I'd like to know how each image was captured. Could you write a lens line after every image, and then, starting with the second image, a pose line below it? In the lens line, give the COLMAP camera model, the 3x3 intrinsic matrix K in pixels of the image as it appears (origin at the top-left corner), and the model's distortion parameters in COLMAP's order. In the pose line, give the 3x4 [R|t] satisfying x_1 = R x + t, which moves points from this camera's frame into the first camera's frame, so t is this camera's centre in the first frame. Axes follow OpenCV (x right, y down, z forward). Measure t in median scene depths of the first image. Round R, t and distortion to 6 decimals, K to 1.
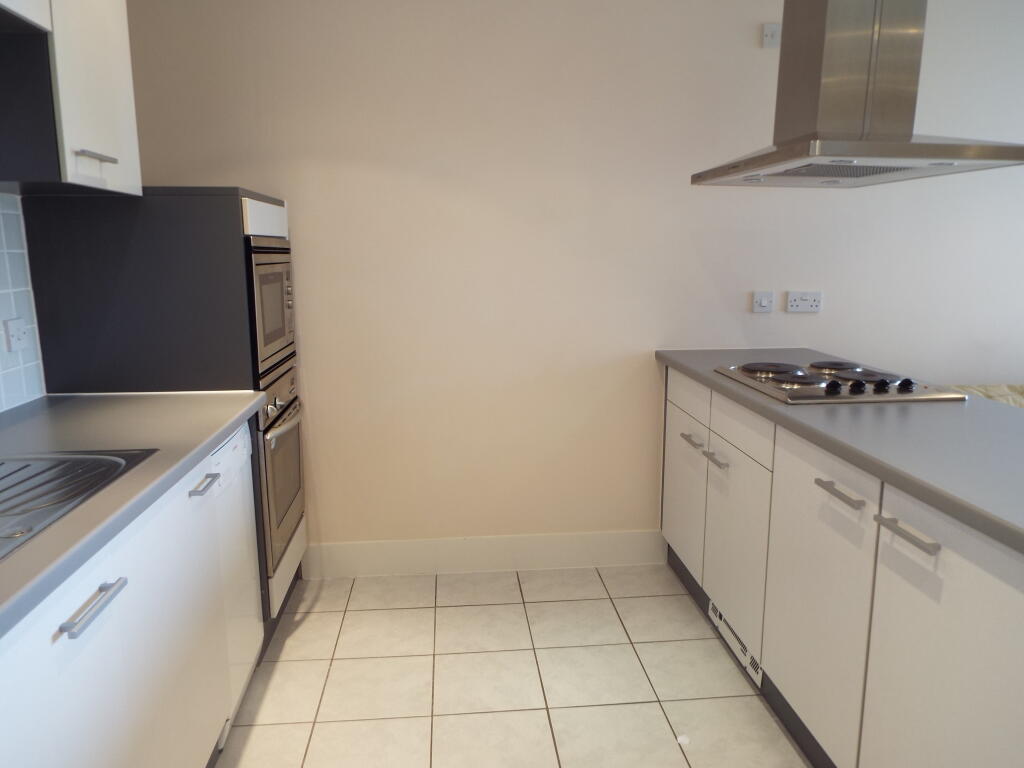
lens RADIAL K [[746.7, 0, 511.1], [0, 746.7, 388.6], [0, 0, 1]] dist [-0.006457, -0.003384]
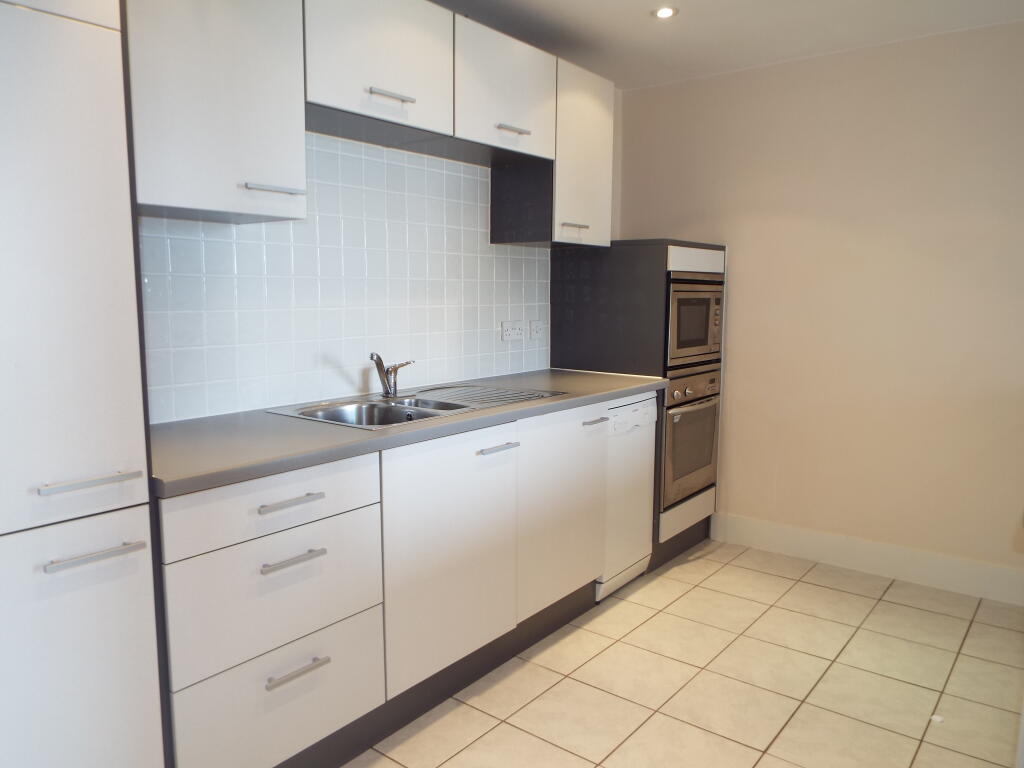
lens RADIAL K [[746.7, 0, 513.3], [0, 746.7, 382.4], [0, 0, 1]] dist [-0.006457, -0.003384]
pose [[0.724797, 0.089976, -0.683062, 0.431867], [-0.132126, 0.991186, -0.009635, 0.063688], [0.676175, 0.097234, 0.730297, -0.248057]]
